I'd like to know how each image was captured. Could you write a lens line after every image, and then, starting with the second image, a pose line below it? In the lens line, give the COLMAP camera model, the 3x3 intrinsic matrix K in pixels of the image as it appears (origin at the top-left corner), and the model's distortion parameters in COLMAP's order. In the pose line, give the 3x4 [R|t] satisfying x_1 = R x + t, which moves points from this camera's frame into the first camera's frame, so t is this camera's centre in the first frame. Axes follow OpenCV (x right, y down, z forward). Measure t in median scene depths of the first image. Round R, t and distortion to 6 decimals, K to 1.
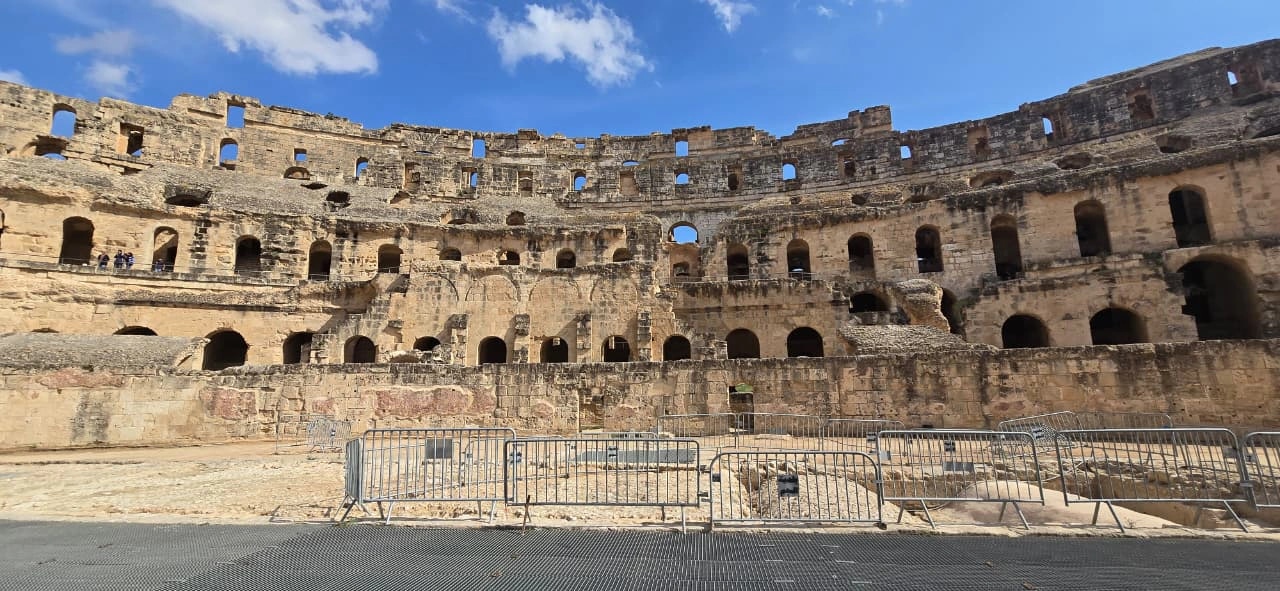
lens RADIAL K [[522.9, 0, 644.3], [0, 522.9, 295.0], [0, 0, 1]] dist [-0.005499, 0.001903]
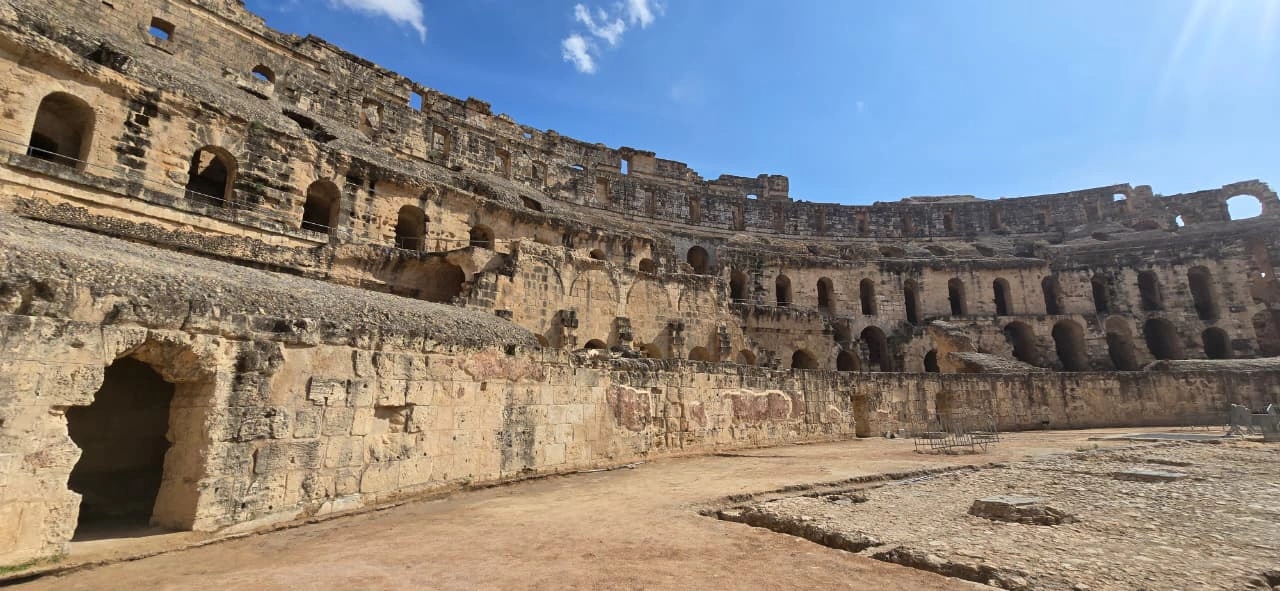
lens RADIAL K [[522.9, 0, 642.0], [0, 522.9, 295.0], [0, 0, 1]] dist [-0.005499, 0.001903]
pose [[0.826984, 0.117981, 0.549708, -0.690405], [-0.095836, 0.993006, -0.068948, 0.056174], [-0.553998, 0.004337, 0.832507, 0.215017]]
